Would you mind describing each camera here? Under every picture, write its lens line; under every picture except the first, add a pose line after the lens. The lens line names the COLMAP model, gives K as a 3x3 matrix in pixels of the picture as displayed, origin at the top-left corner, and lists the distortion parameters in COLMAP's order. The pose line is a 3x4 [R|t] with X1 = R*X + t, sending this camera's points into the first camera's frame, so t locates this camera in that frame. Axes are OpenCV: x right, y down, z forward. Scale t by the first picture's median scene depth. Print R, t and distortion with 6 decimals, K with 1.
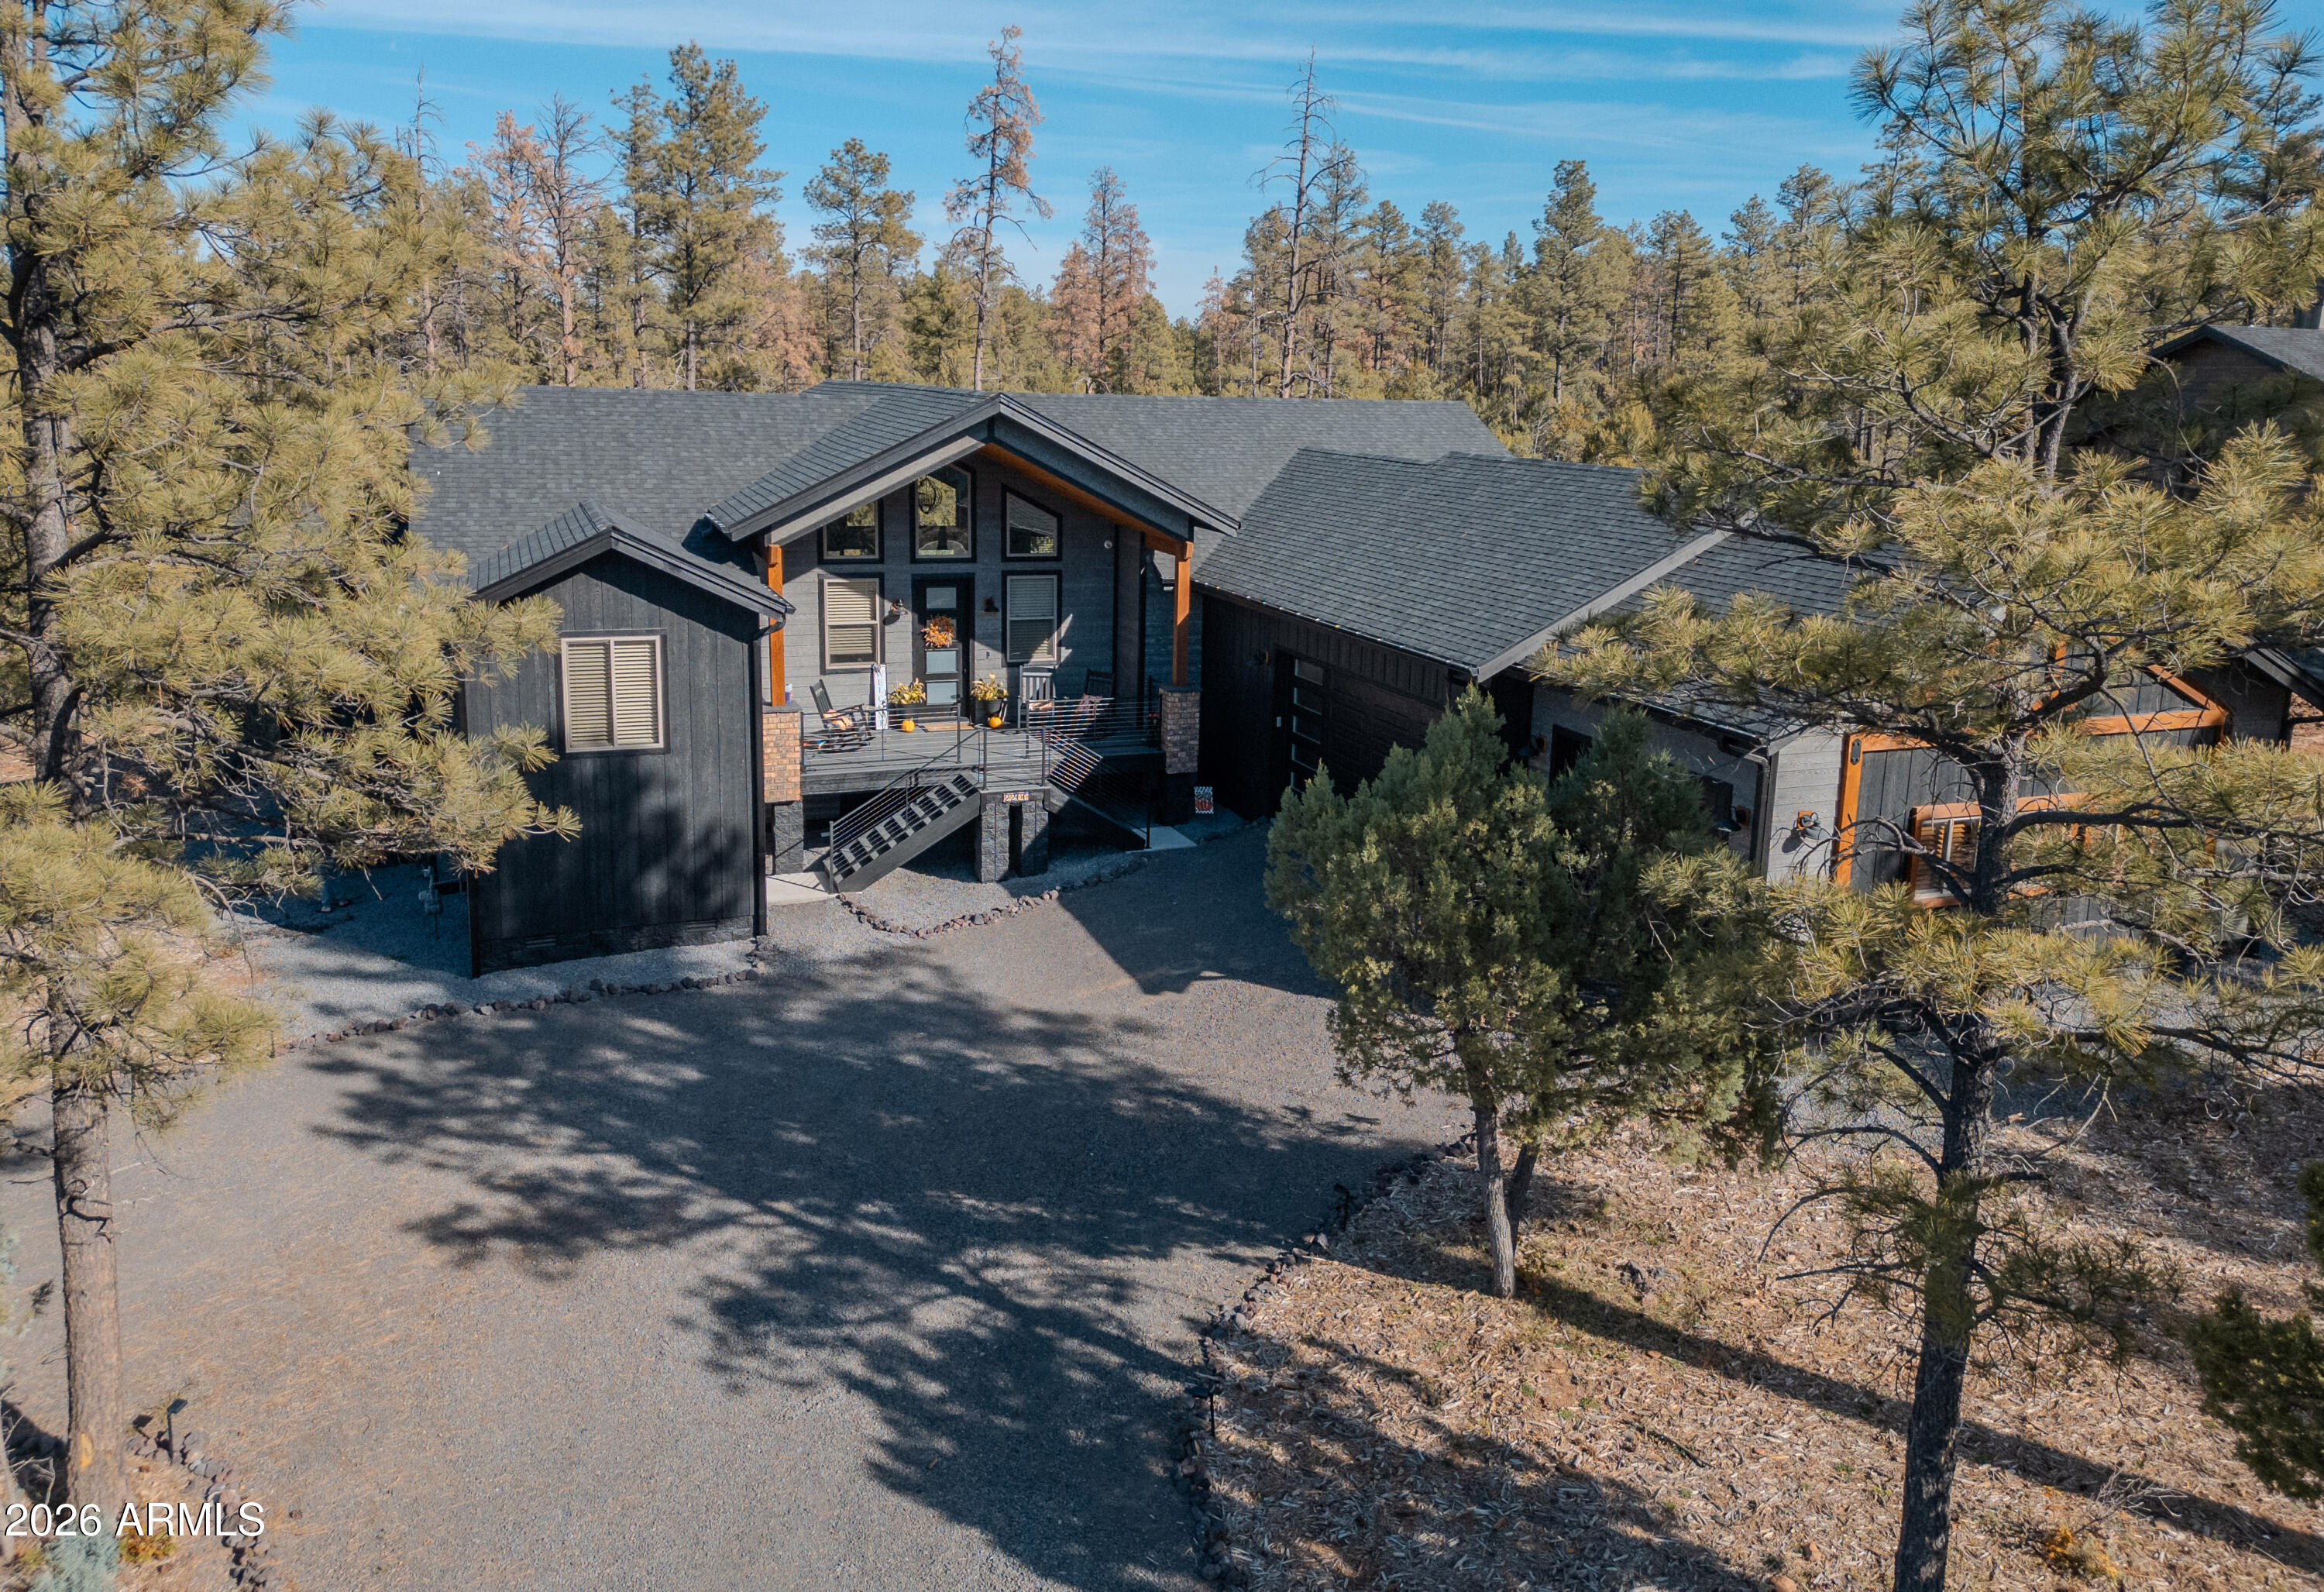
lens RADIAL K [[1644.1, 0, 1195.3], [0, 1644.1, 696.3], [0, 0, 1]] dist [0.066777, -0.043830]
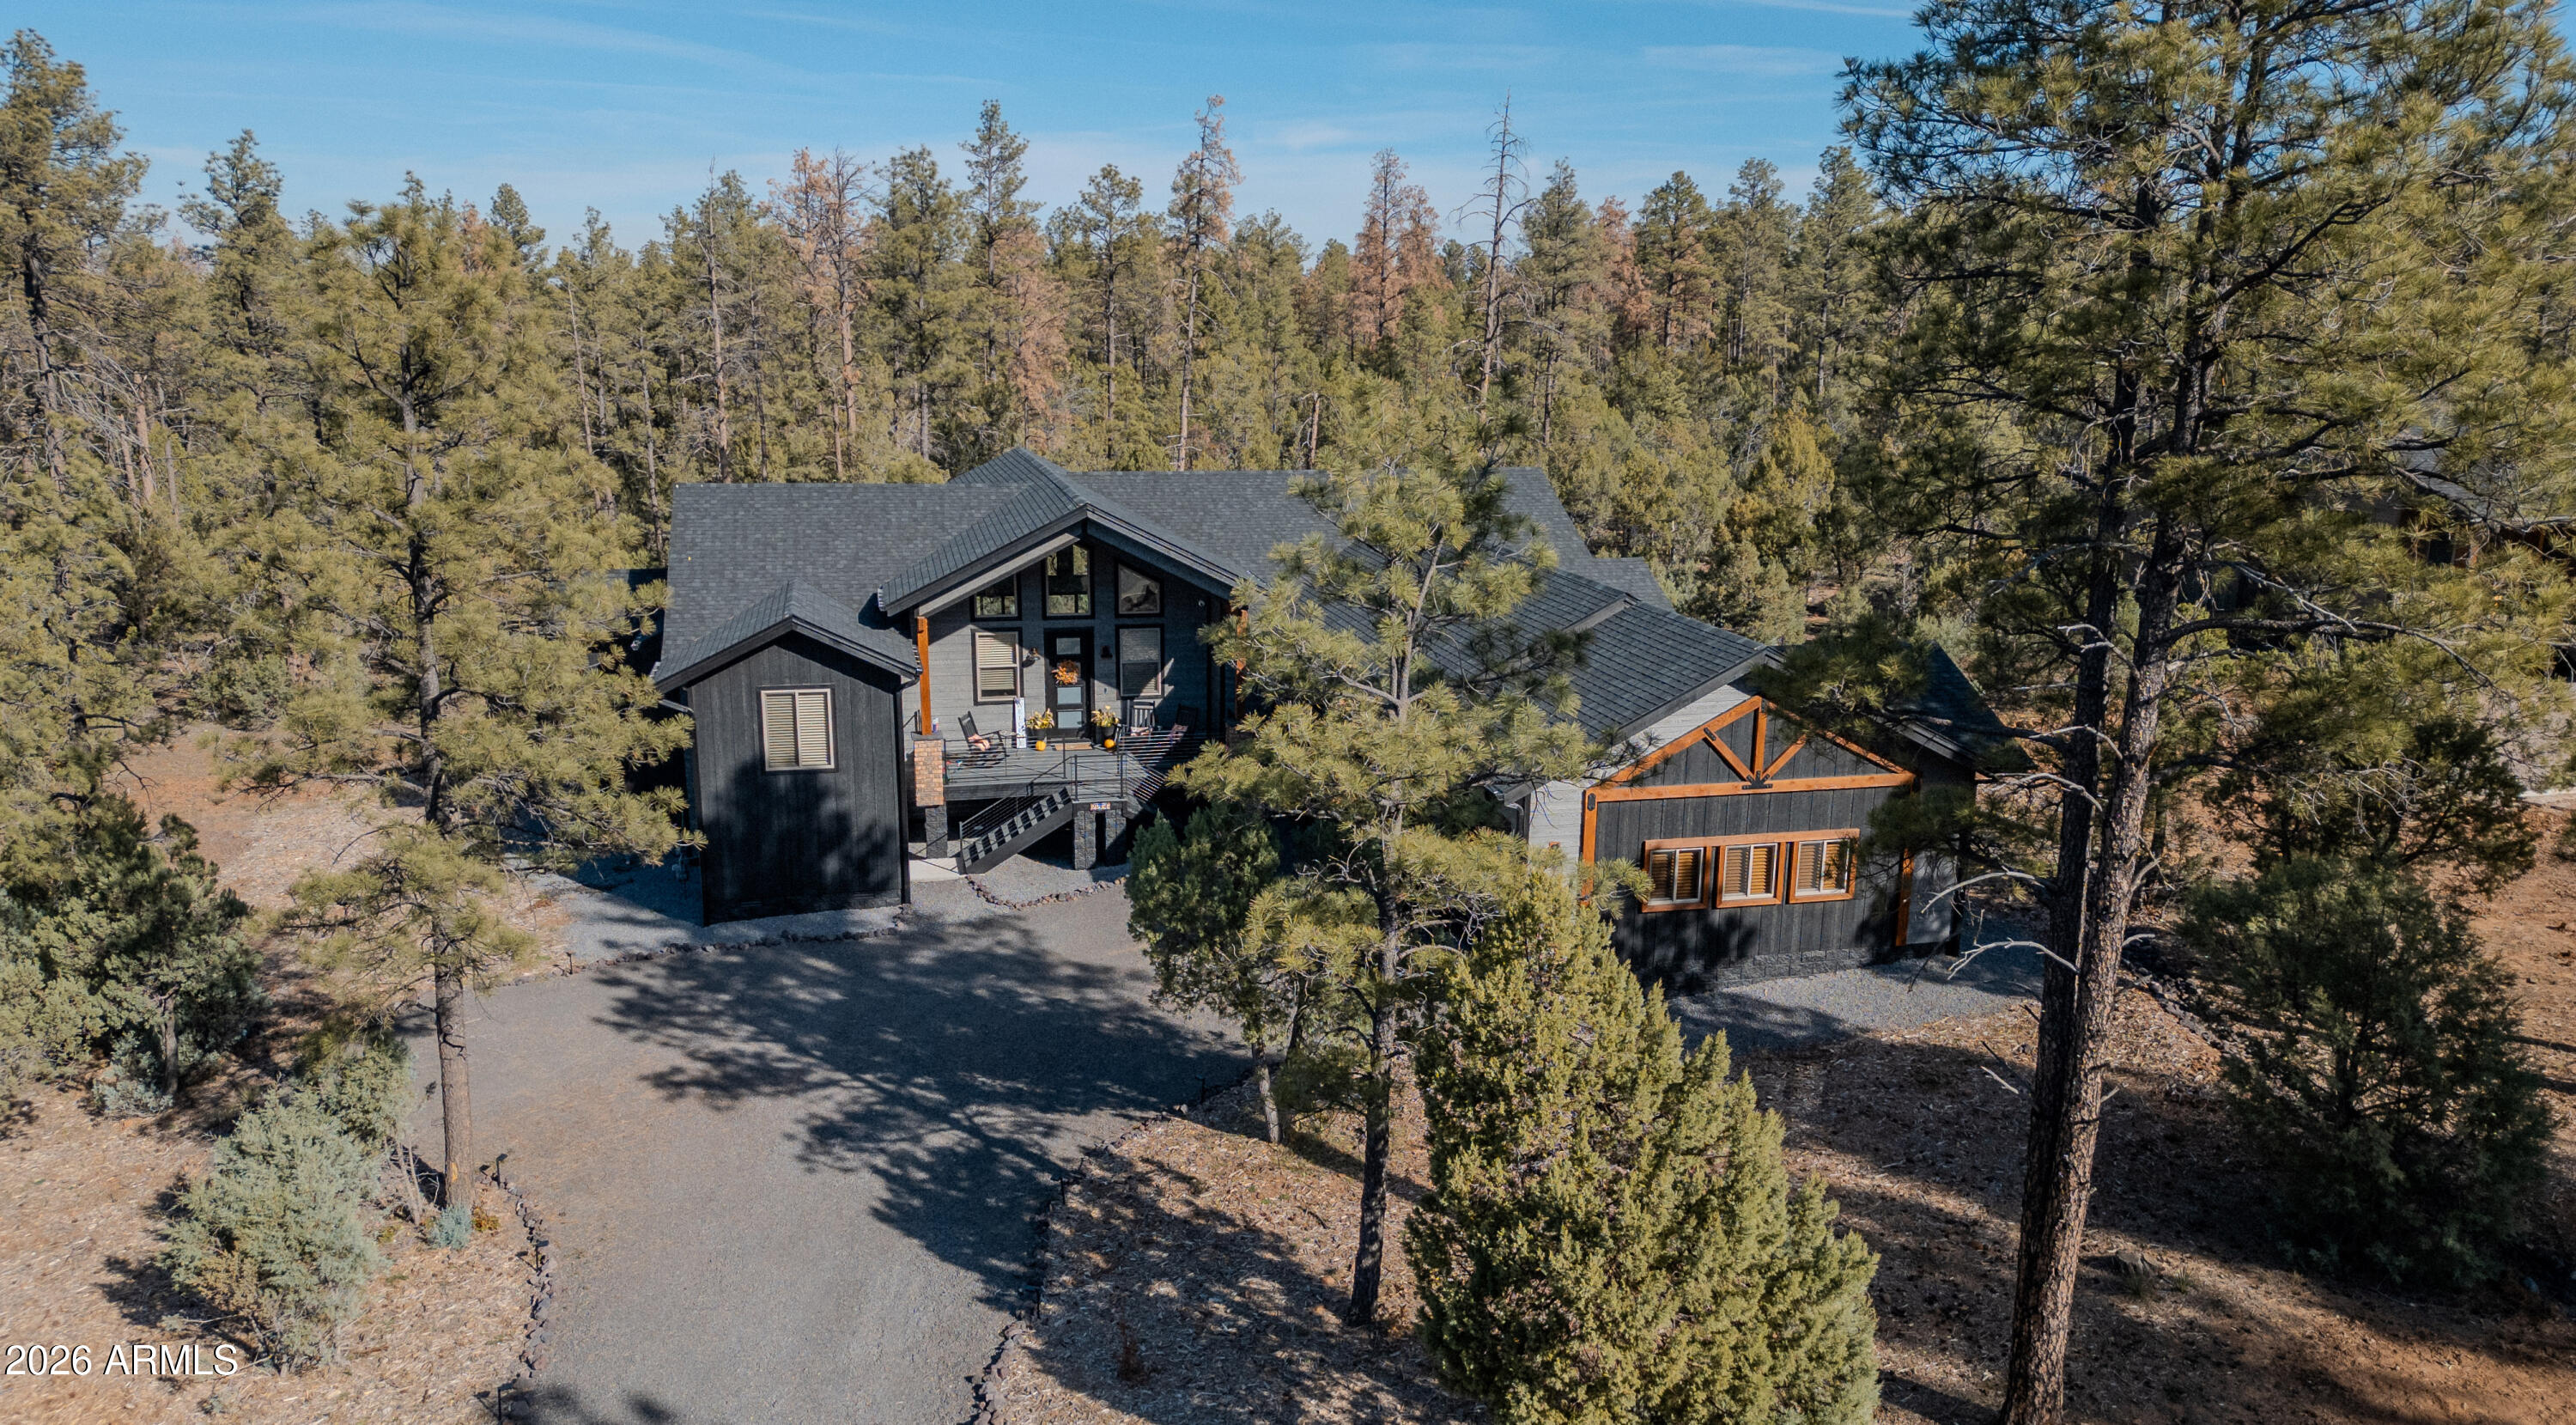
lens RADIAL K [[1717.9, 0, 1299.9], [0, 1717.9, 754.3], [0, 0, 1]] dist [0.093414, -0.074629]
pose [[0.990391, 0.020908, -0.136705, 0.255114], [-0.013510, 0.998405, 0.054826, -0.062882], [0.137633, -0.052453, 0.989093, -0.373085]]
